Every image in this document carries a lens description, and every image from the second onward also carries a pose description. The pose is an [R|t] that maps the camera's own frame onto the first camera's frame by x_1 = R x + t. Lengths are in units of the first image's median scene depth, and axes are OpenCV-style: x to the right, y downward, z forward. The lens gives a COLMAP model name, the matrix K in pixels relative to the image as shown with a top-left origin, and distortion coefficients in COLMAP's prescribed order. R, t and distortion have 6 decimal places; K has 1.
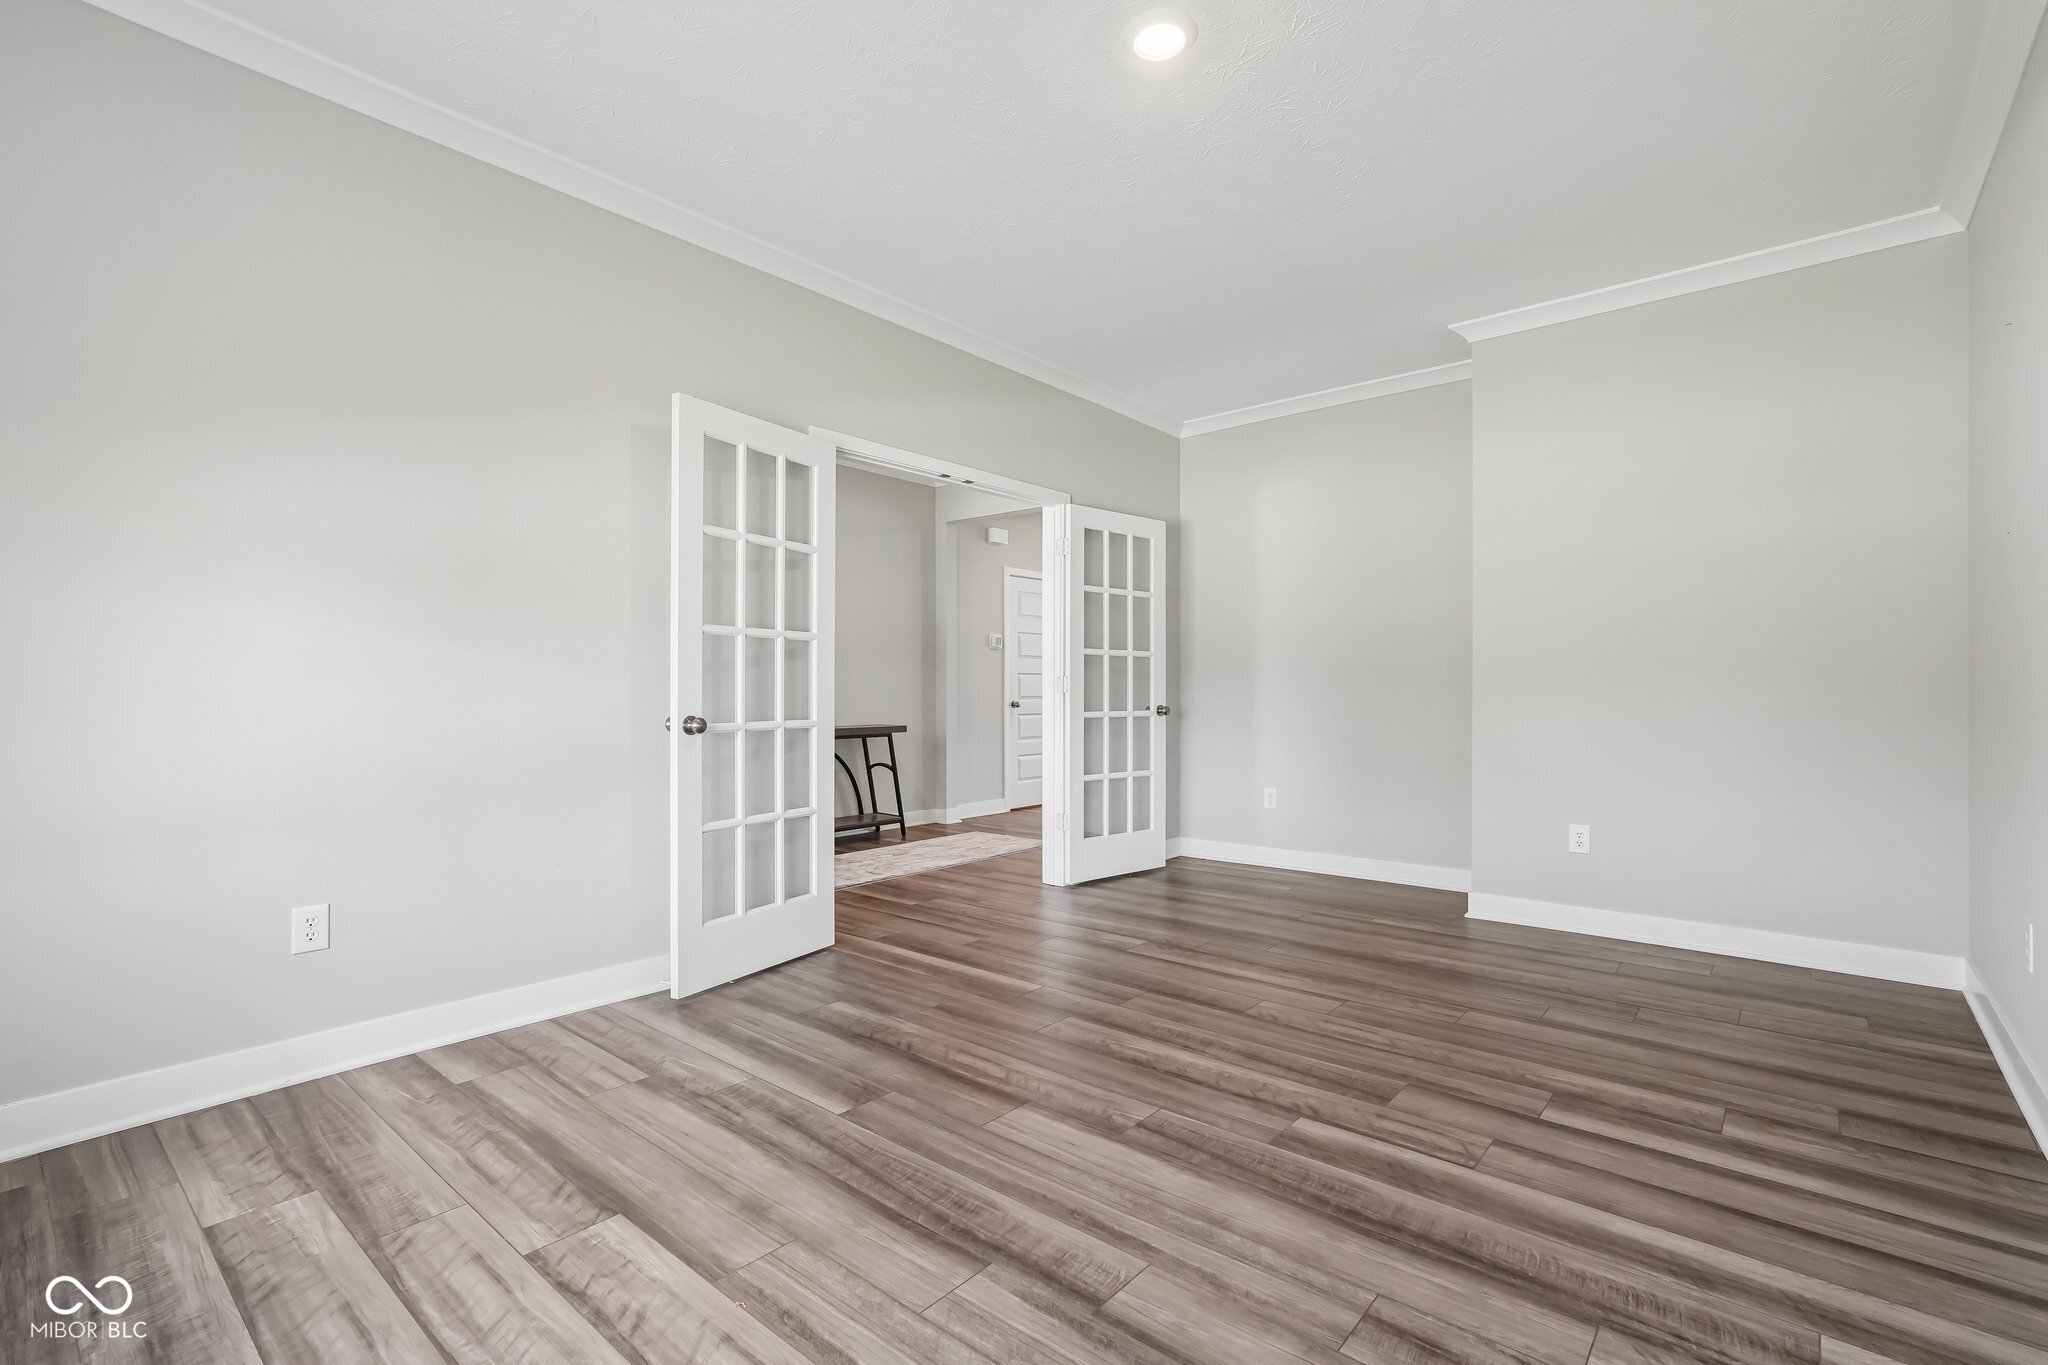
lens RADIAL K [[897.6, 0, 1032.3], [0, 897.6, 693.5], [0, 0, 1]] dist [-0.009213, 0.004175]
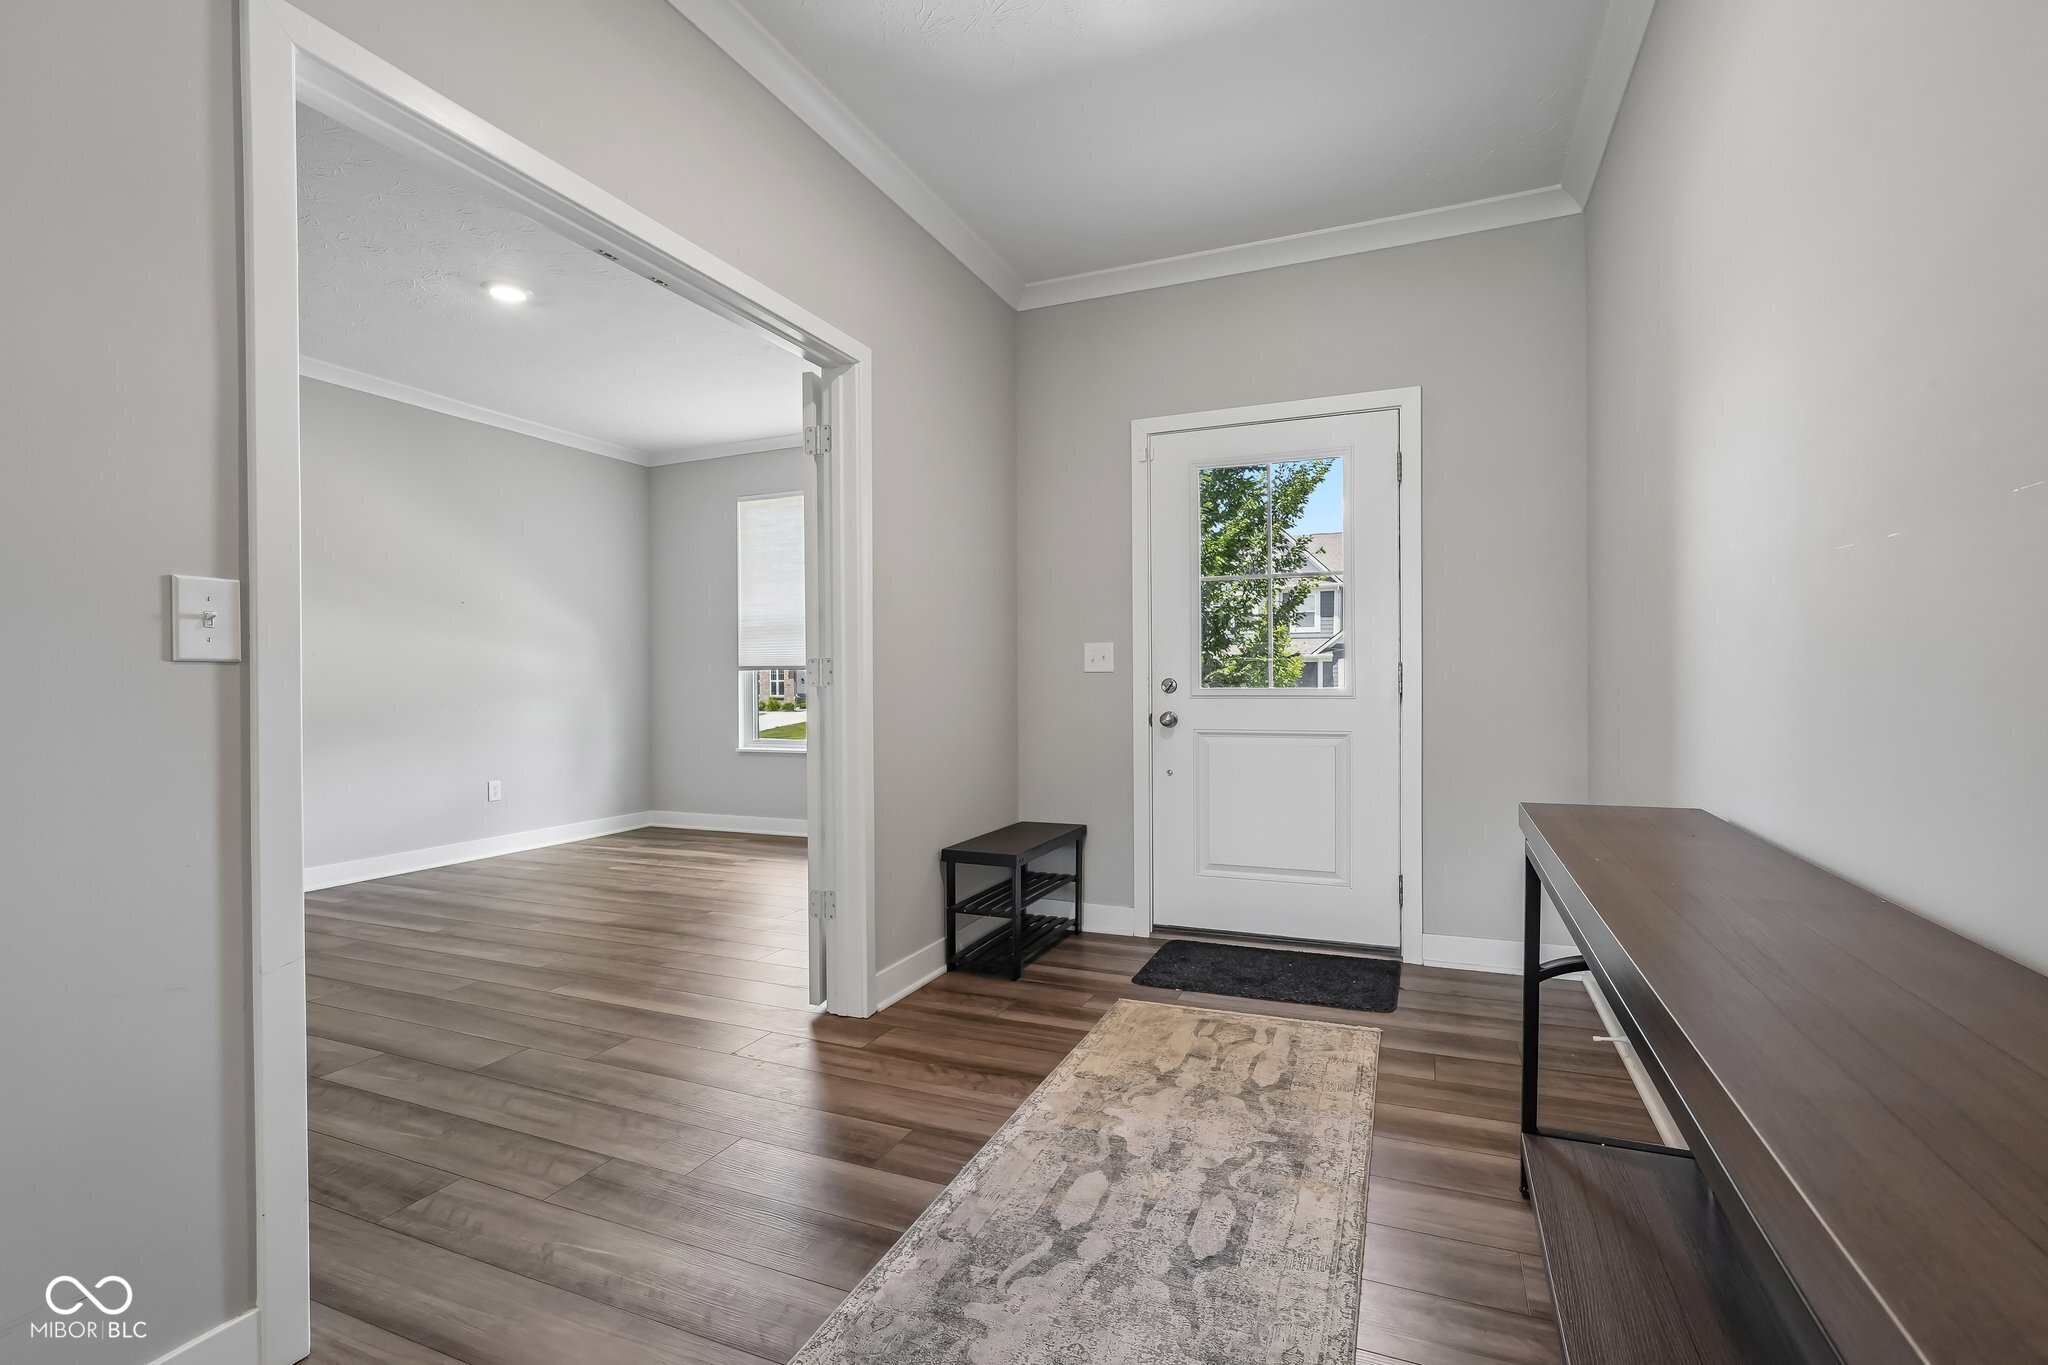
lens RADIAL K [[897.6, 0, 1020.2], [0, 897.6, 690.7], [0, 0, 1]] dist [-0.009213, 0.004175]
pose [[-0.958502, 0.014201, -0.284732, -0.267875], [0.010884, 0.999853, 0.013227, 0.004820], [0.284878, 0.009579, -0.958516, 2.713942]]
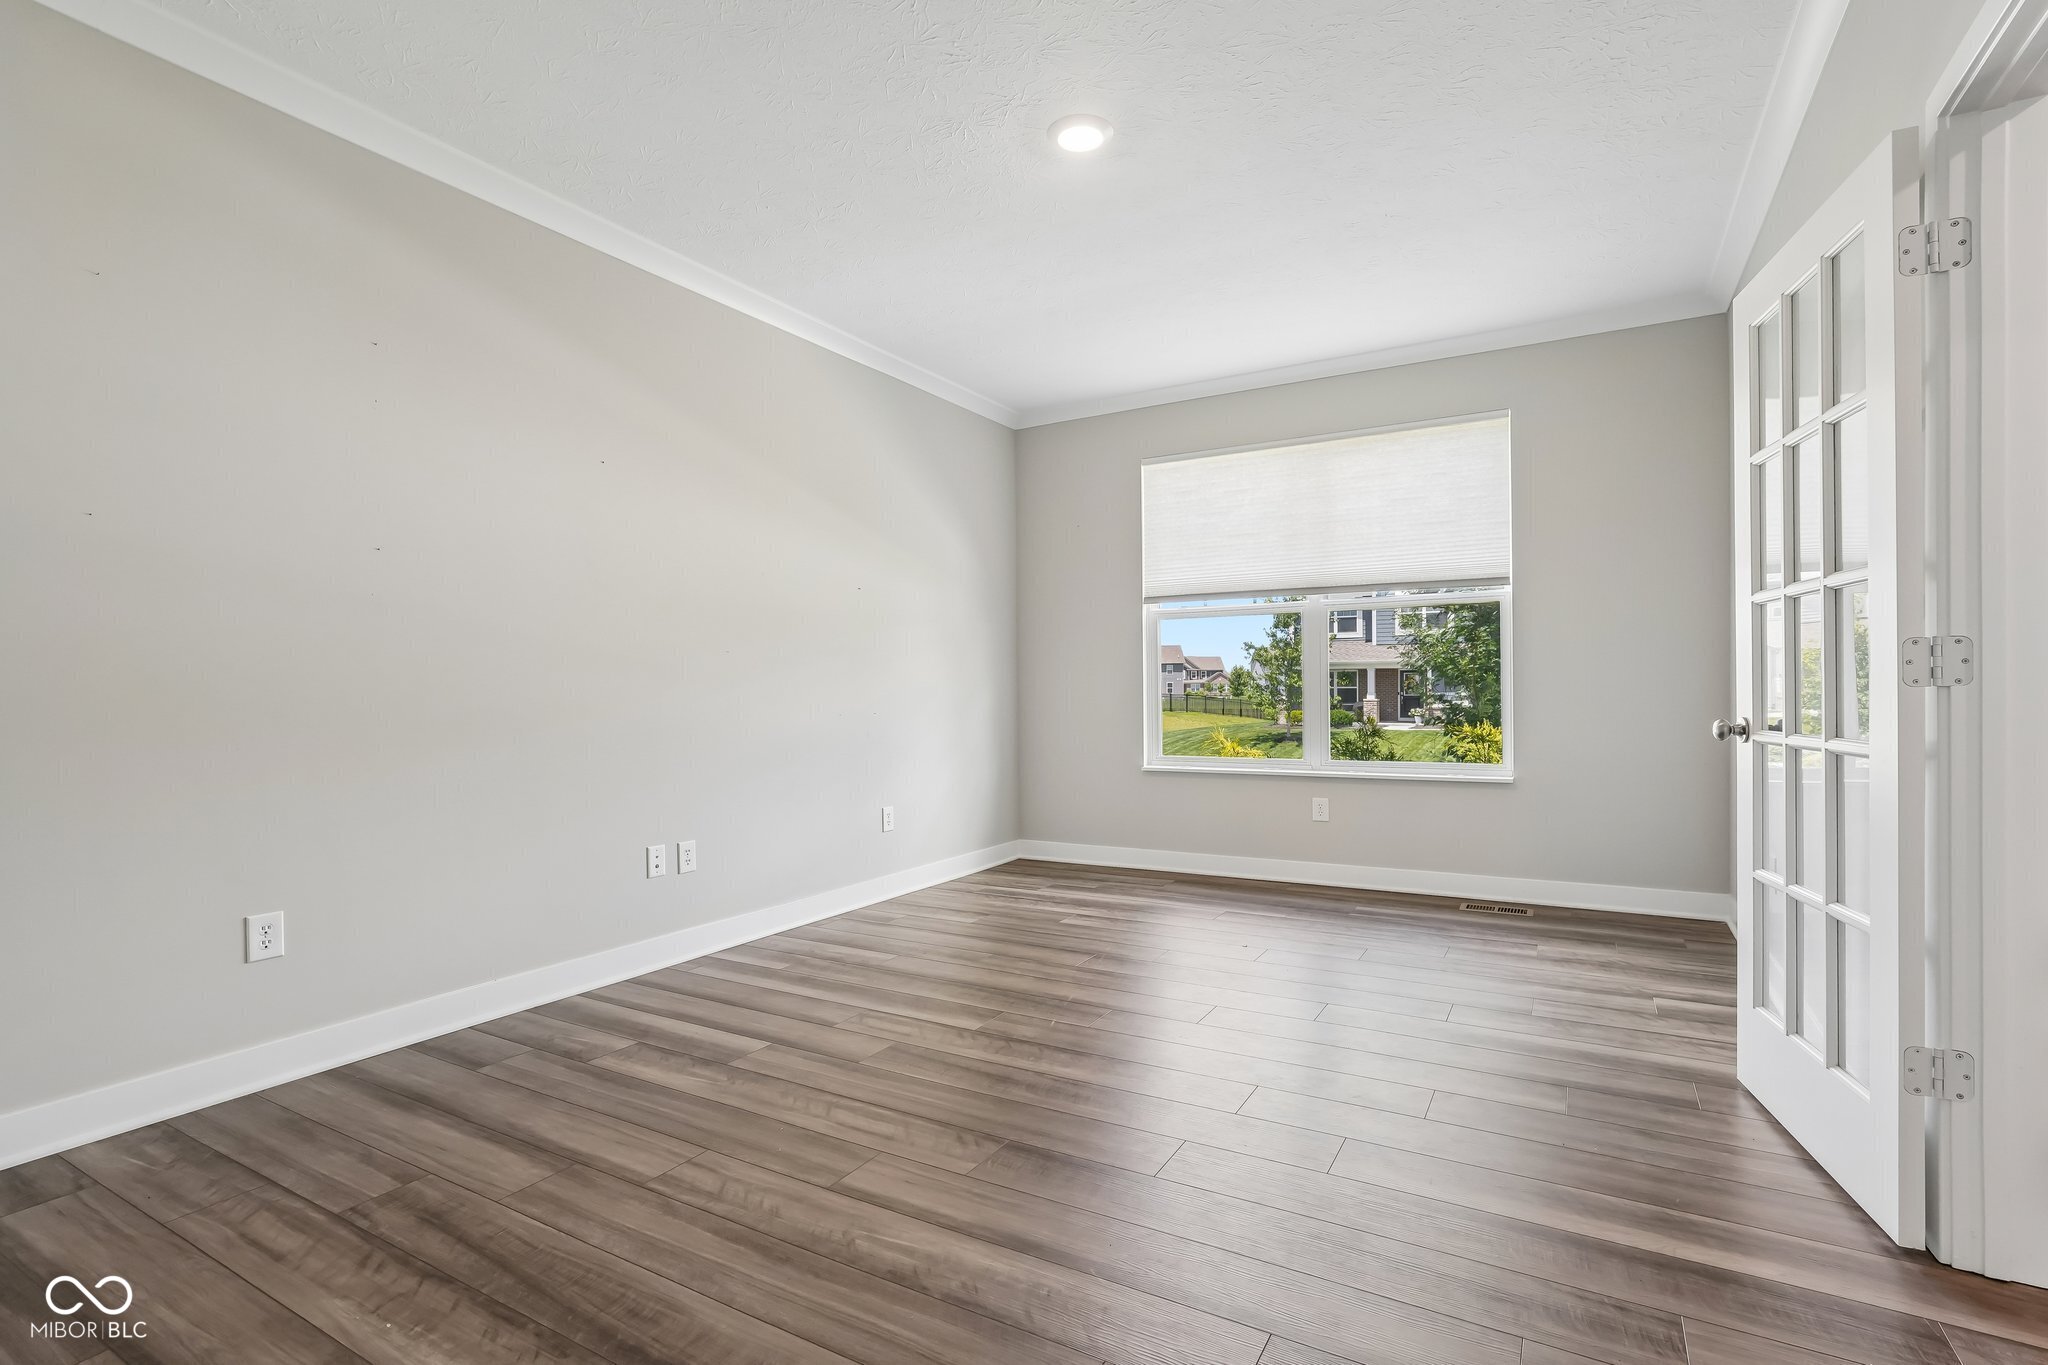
lens RADIAL K [[897.6, 0, 1036.8], [0, 897.6, 691.4], [0, 0, 1]] dist [-0.009213, 0.004175]
pose [[-0.981122, 0.009280, -0.193165, 0.413506], [0.008793, 0.999956, 0.003376, 0.009770], [0.193187, 0.001614, -0.981161, 2.044584]]
